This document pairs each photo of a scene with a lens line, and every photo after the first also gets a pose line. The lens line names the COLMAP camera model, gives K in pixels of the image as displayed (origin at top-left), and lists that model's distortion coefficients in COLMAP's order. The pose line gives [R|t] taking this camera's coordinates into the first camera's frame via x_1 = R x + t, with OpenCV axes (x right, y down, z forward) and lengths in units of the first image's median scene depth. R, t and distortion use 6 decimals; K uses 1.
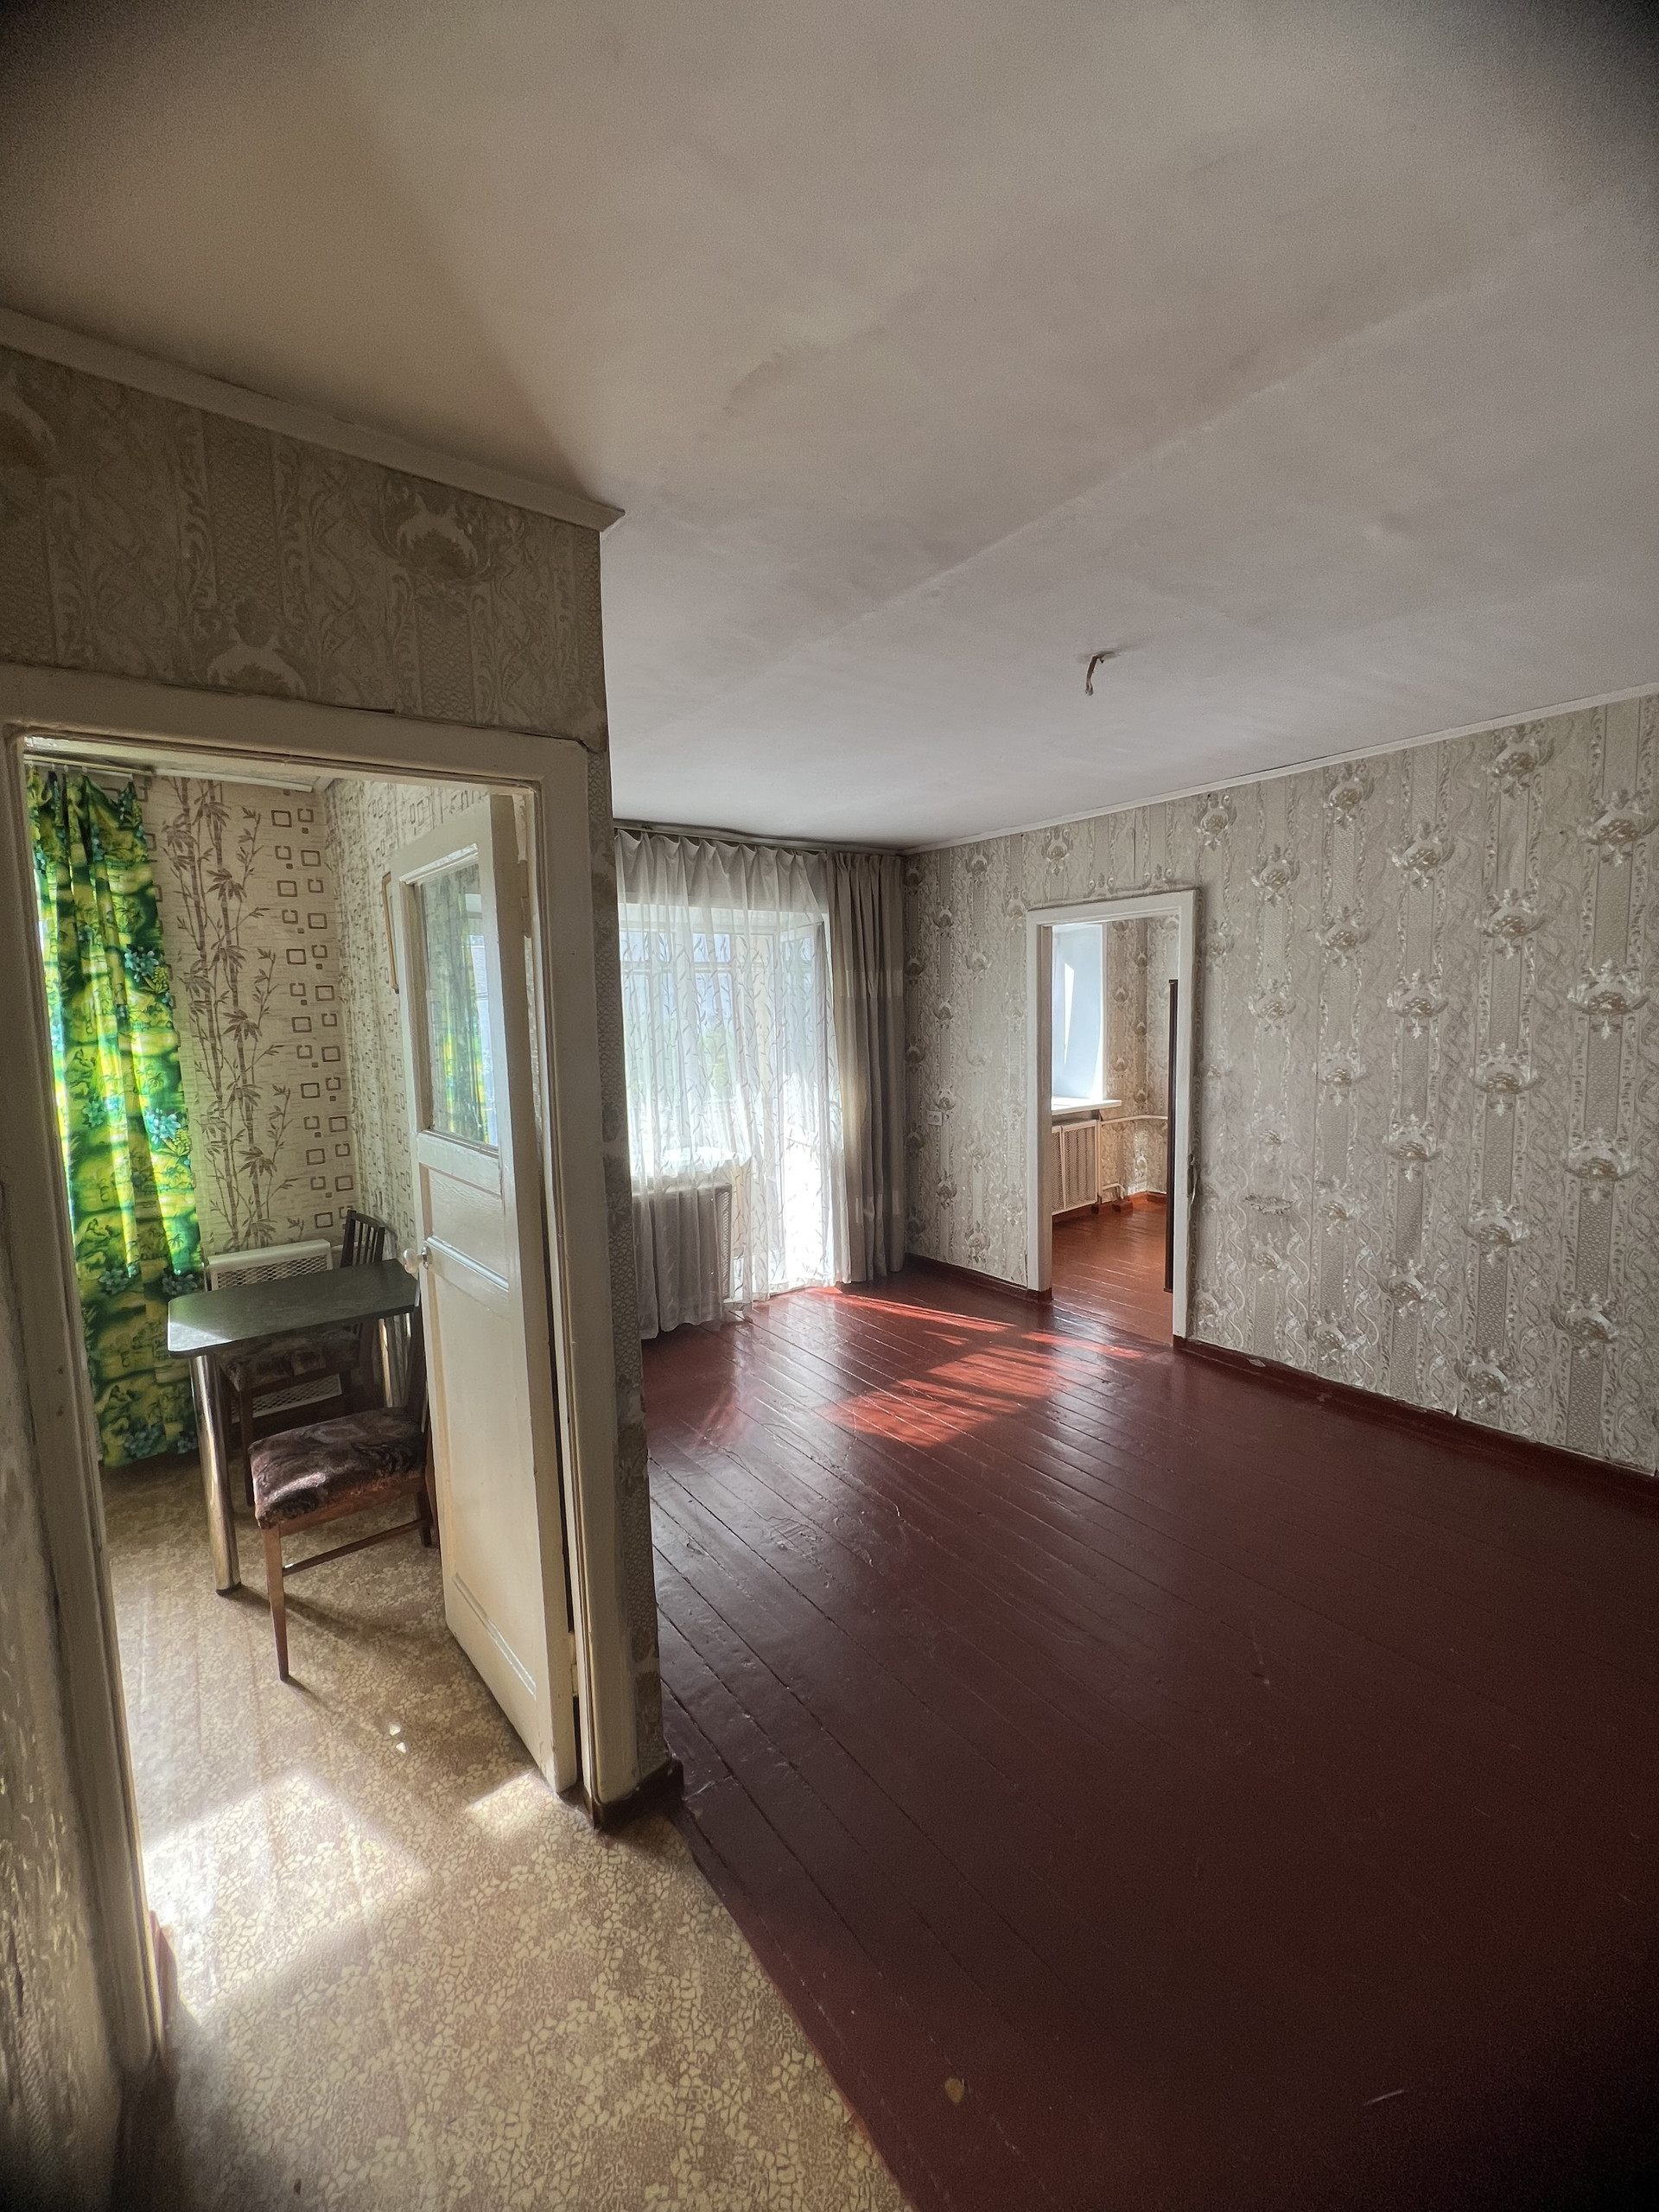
lens RADIAL K [[894.2, 0, 827.2], [0, 894.2, 1098.9], [0, 0, 1]] dist [-0.000611, -0.000397]
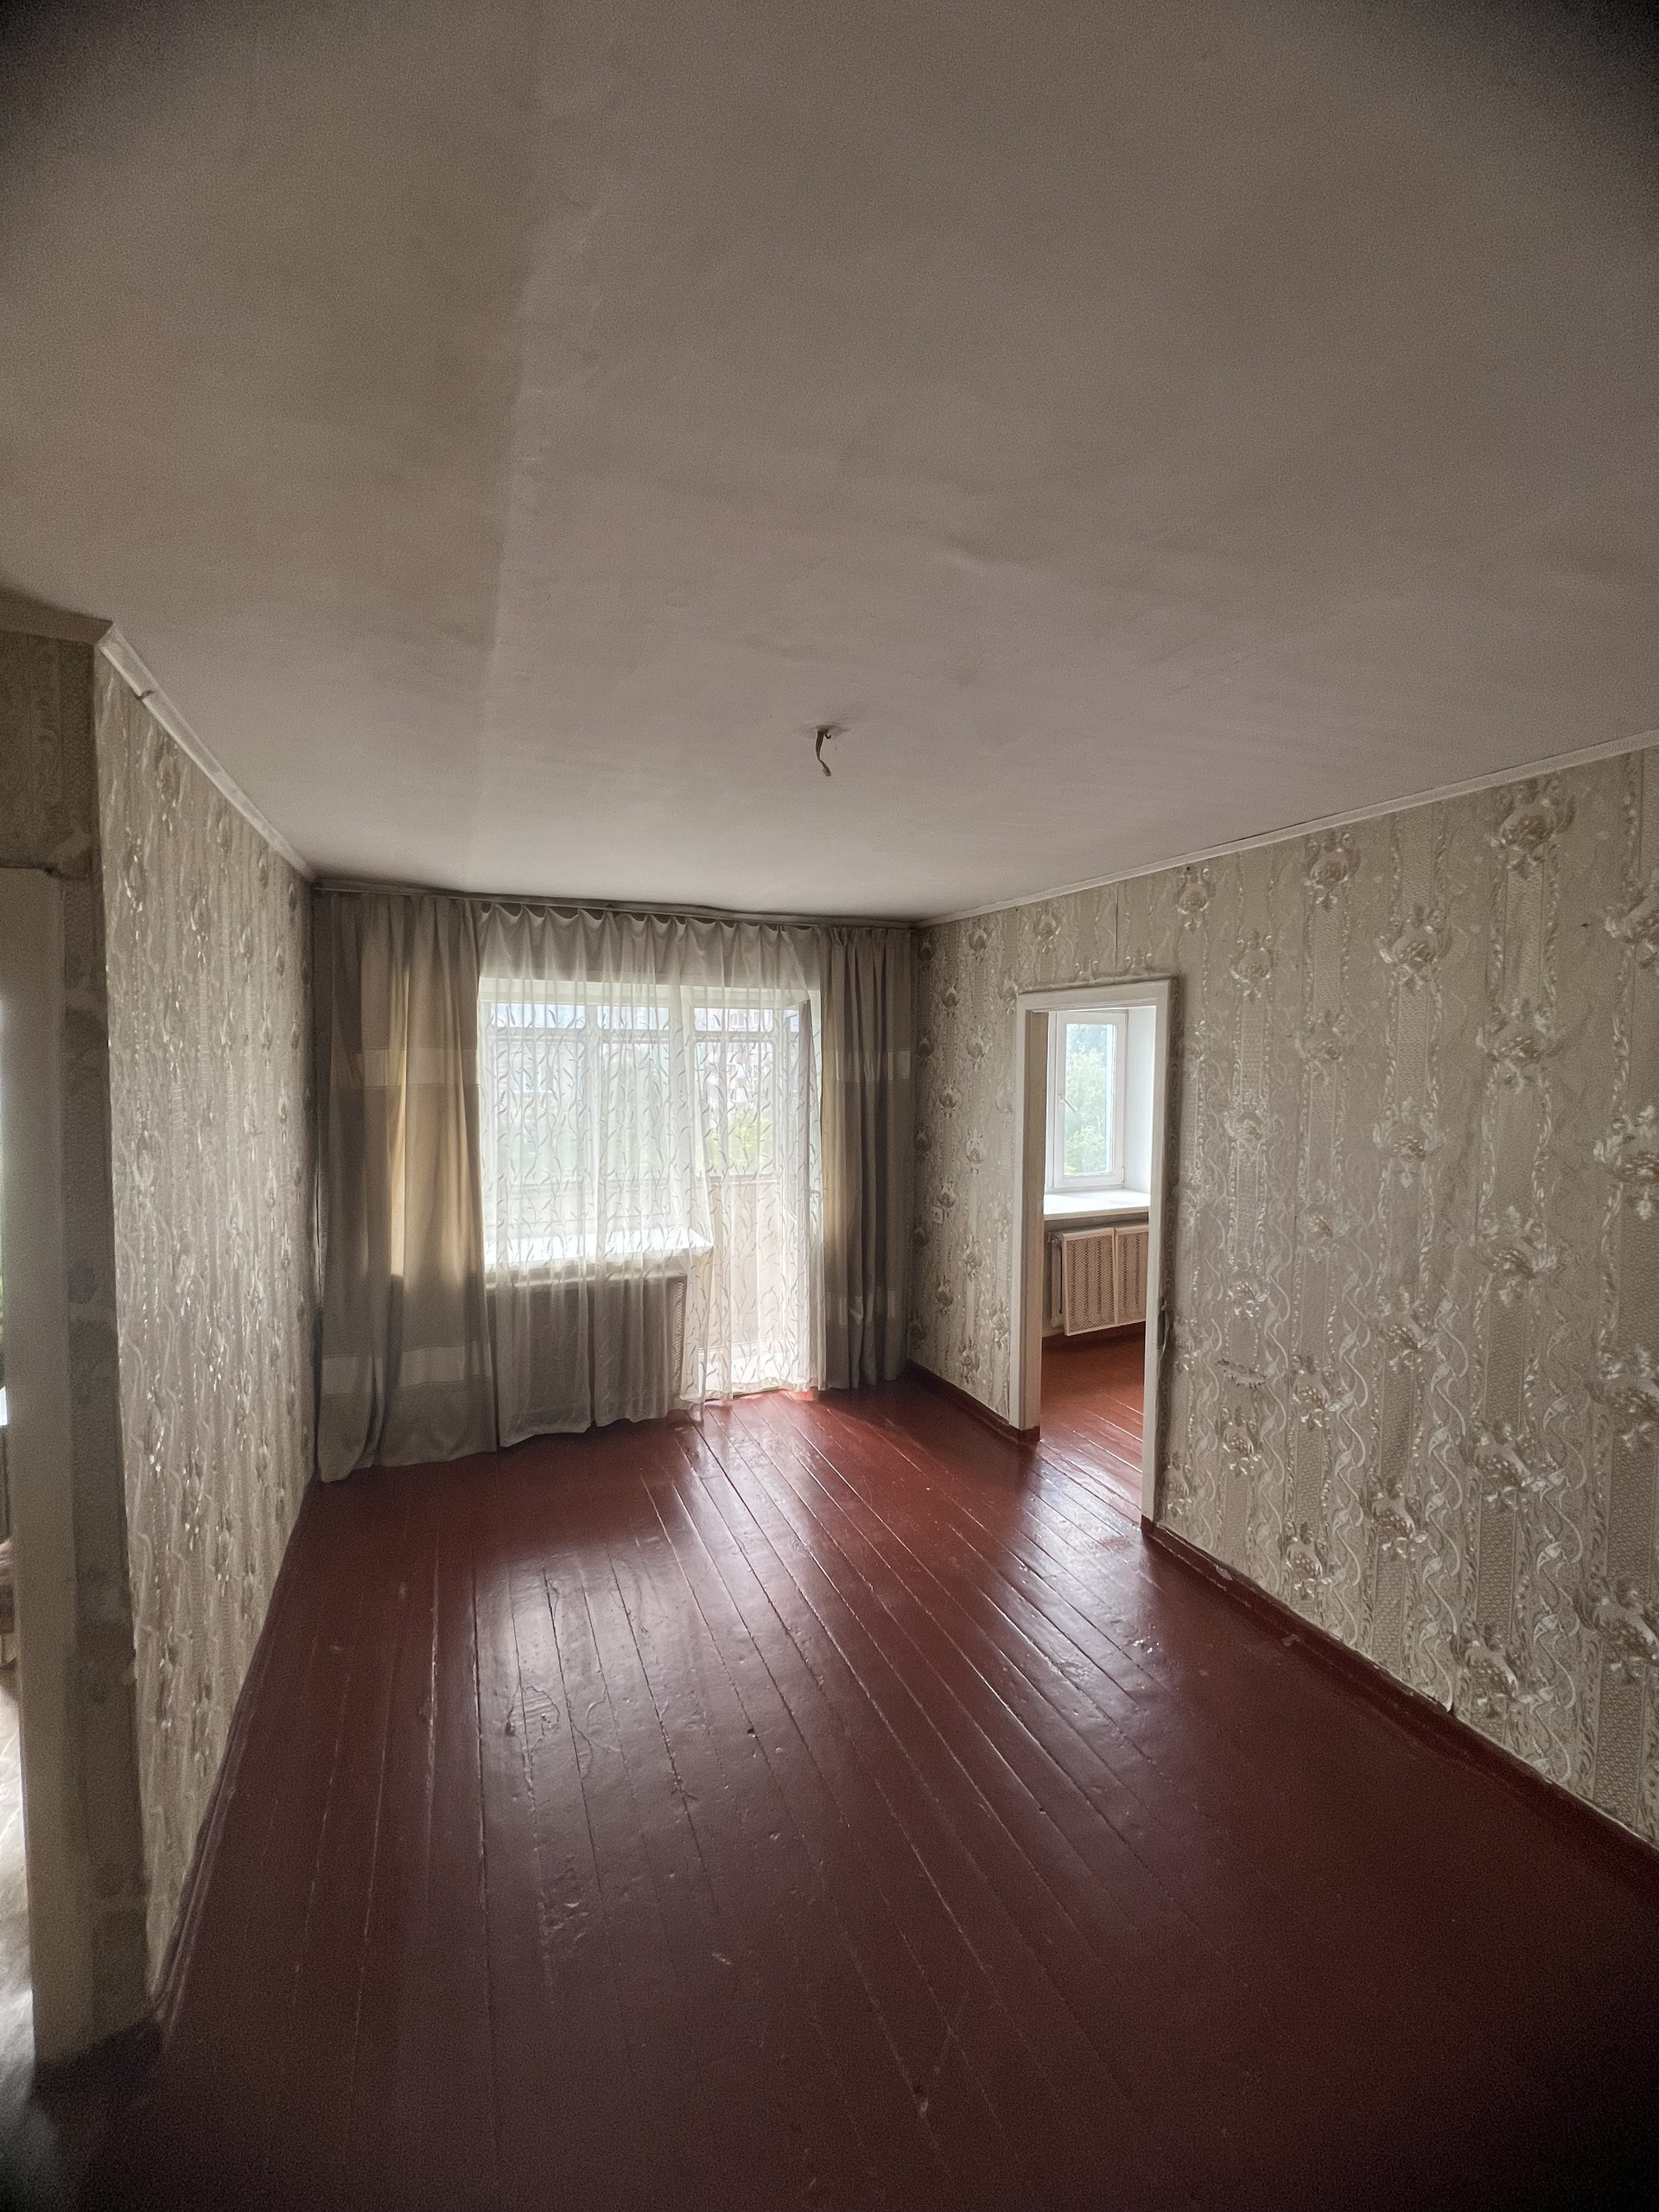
lens RADIAL K [[888.4, 0, 831.2], [0, 888.4, 1097.1], [0, 0, 1]] dist [0.000433, 0.000649]
pose [[0.971559, 0.043393, -0.232787, 0.270225], [-0.055293, 0.997463, -0.044836, -0.062763], [0.230251, 0.056432, 0.971494, 0.114946]]
